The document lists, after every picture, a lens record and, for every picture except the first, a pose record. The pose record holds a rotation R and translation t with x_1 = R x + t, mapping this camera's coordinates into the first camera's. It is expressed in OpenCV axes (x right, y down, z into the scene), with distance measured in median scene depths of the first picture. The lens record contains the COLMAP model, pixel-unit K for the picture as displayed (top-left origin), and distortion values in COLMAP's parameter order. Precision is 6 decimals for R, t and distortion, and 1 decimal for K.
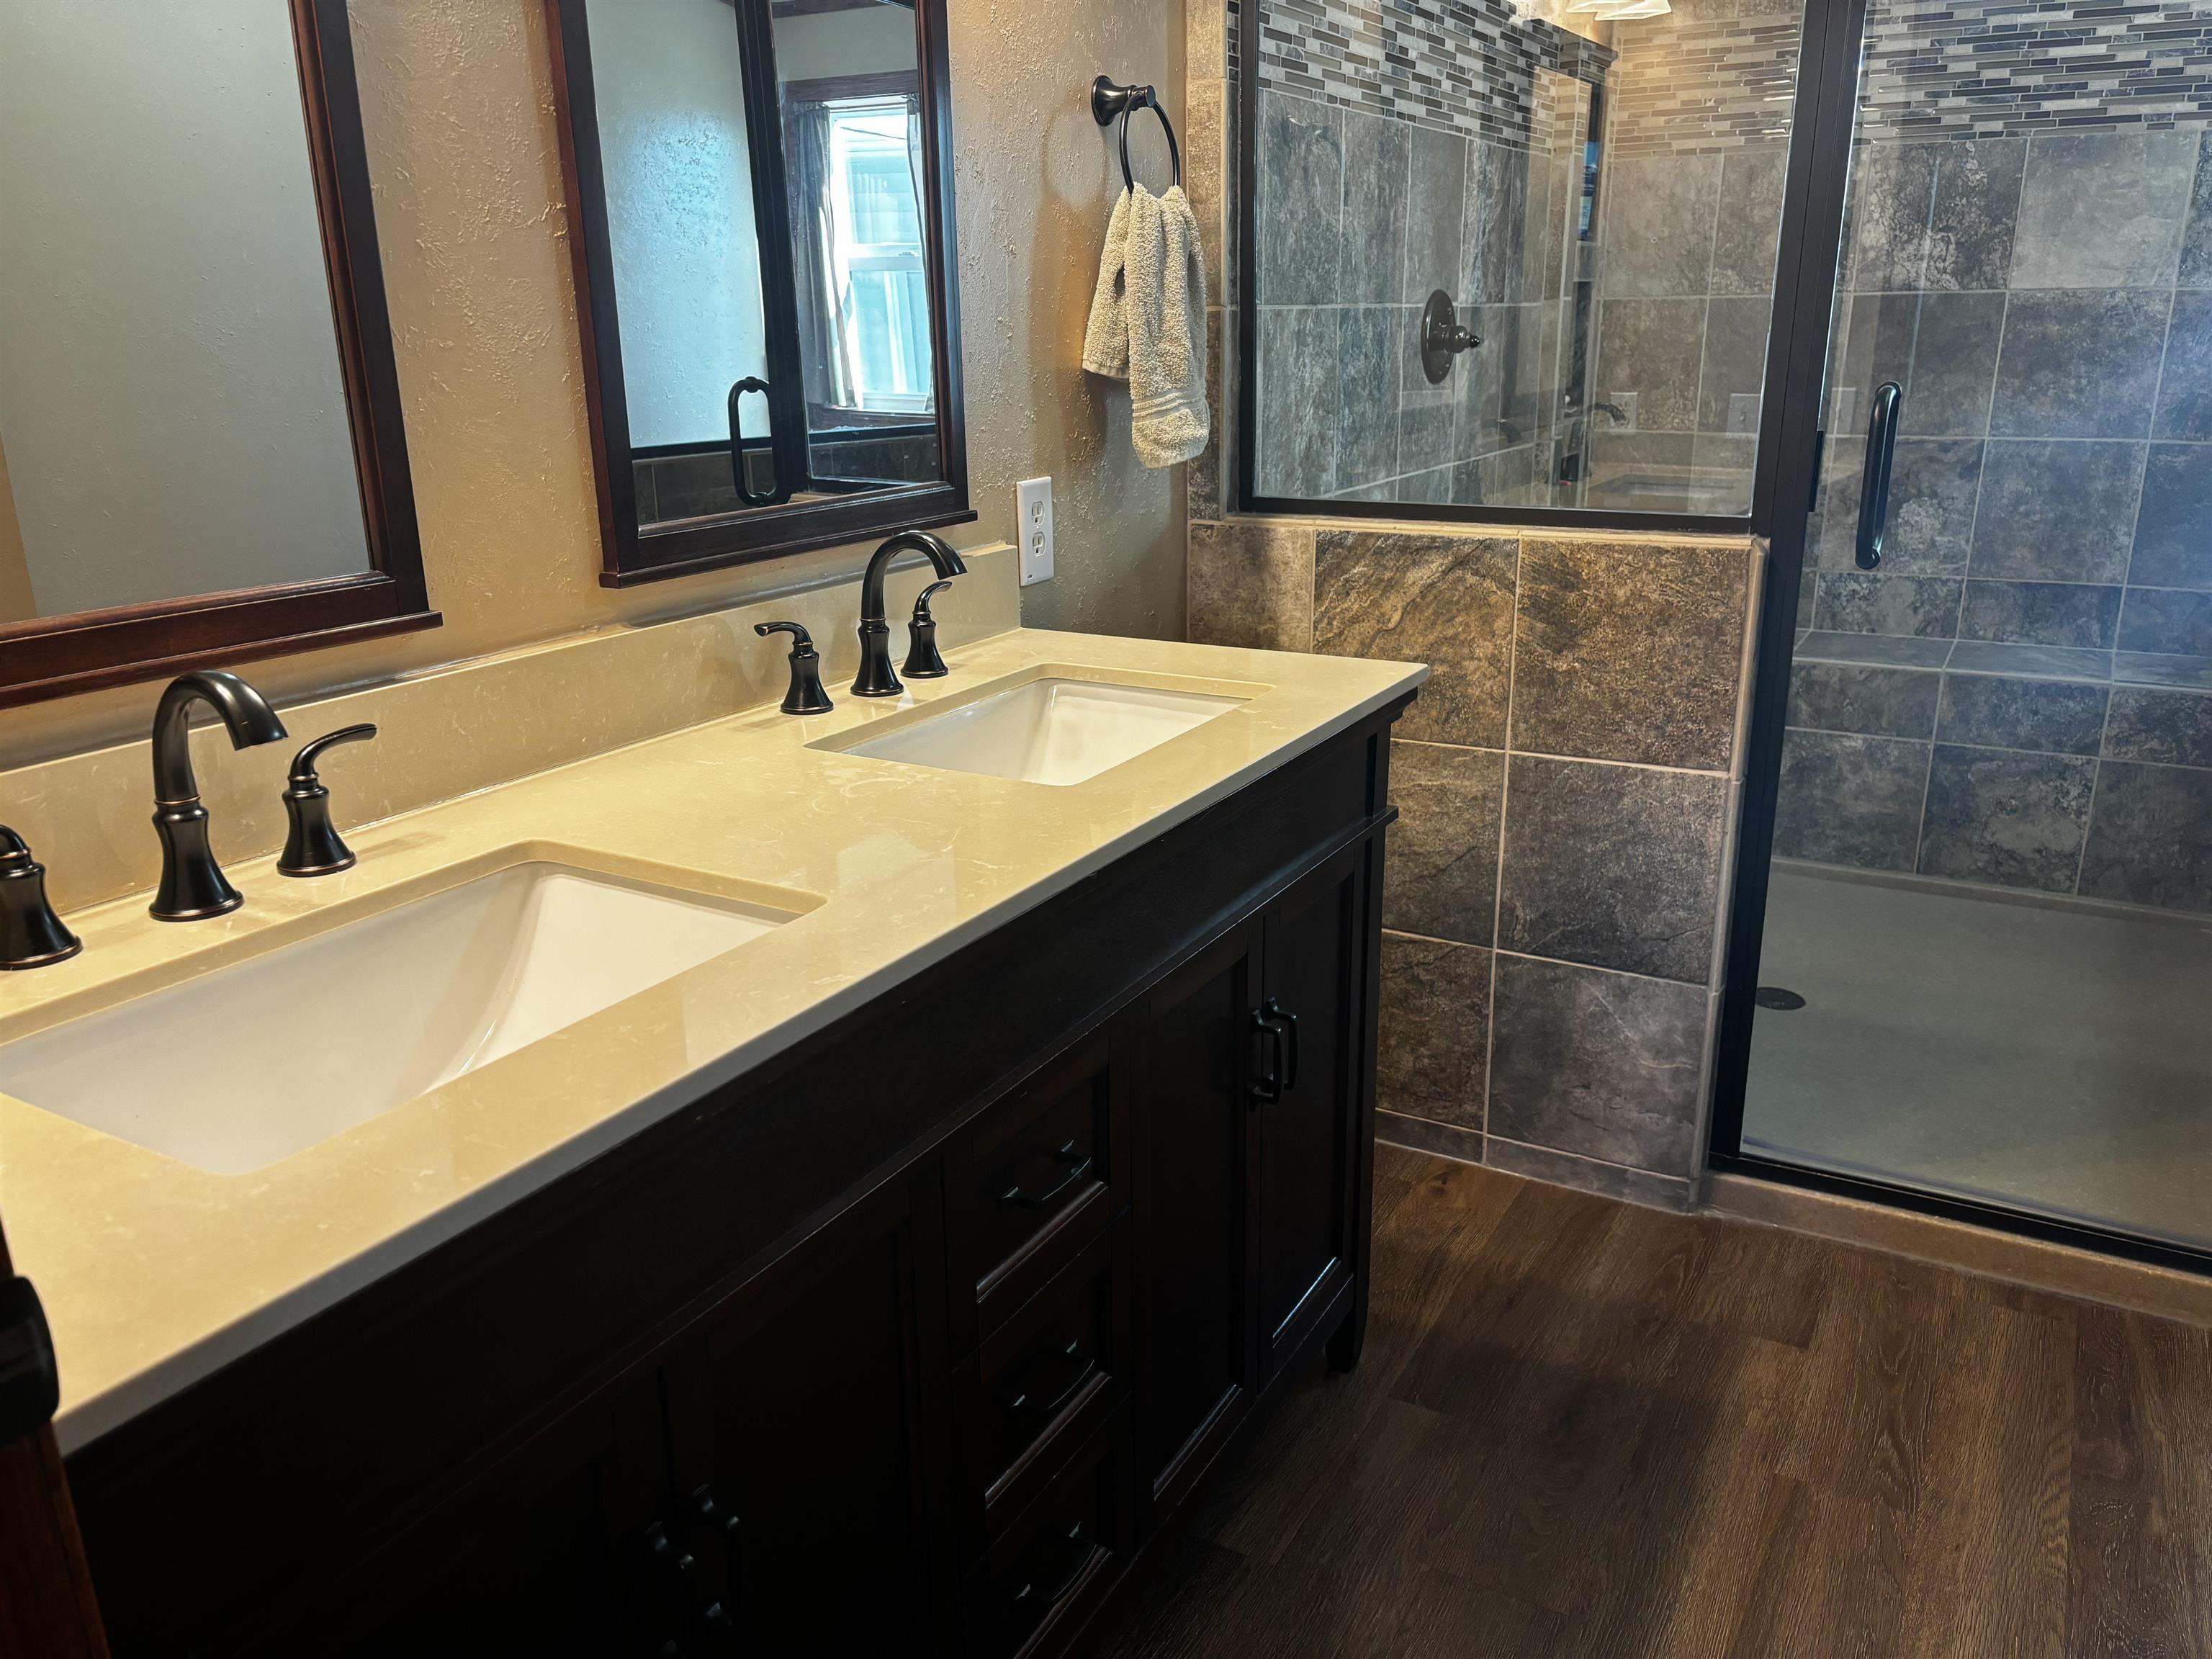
lens RADIAL K [[1659.8, 0, 1109.7], [0, 1659.8, 838.2], [0, 0, 1]] dist [0.052270, -0.059806]
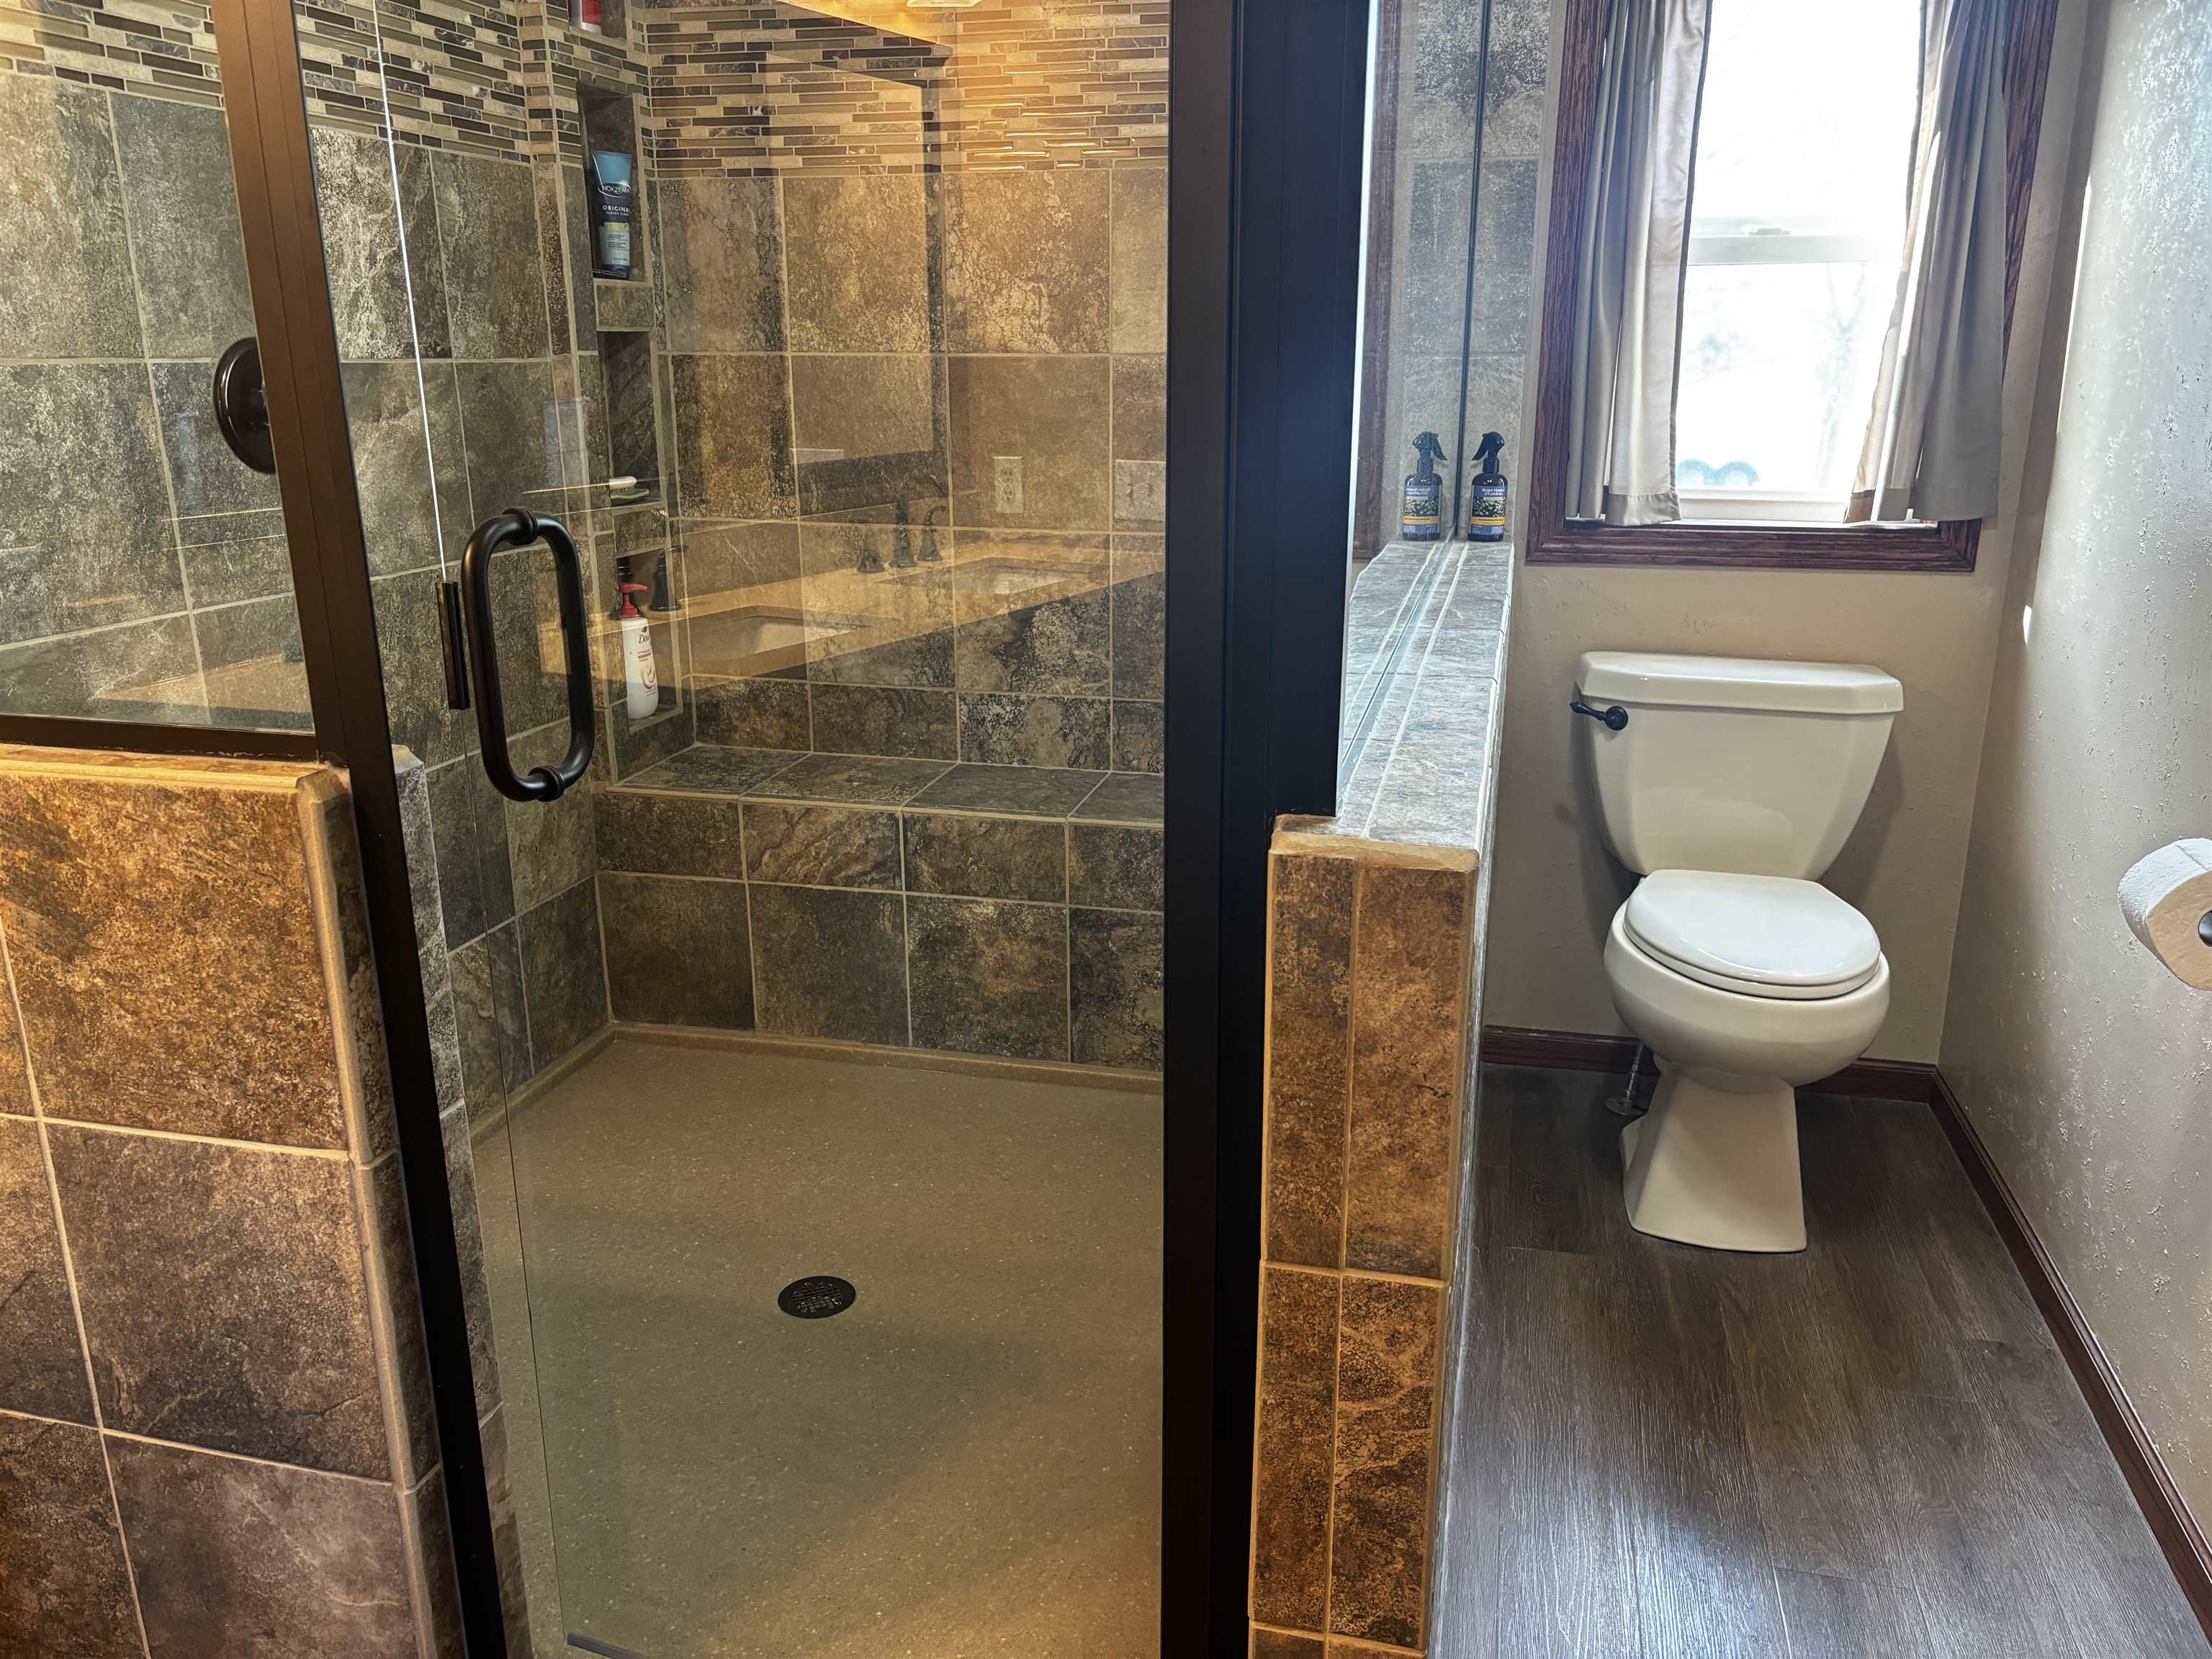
lens RADIAL K [[1659.8, 0, 1120.3], [0, 1659.8, 842.3], [0, 0, 1]] dist [0.052270, -0.059806]
pose [[0.961040, -0.065299, 0.268586, 0.316329], [0.070926, 0.997418, -0.011291, -0.081108], [-0.267155, 0.029901, 0.963190, 0.225298]]
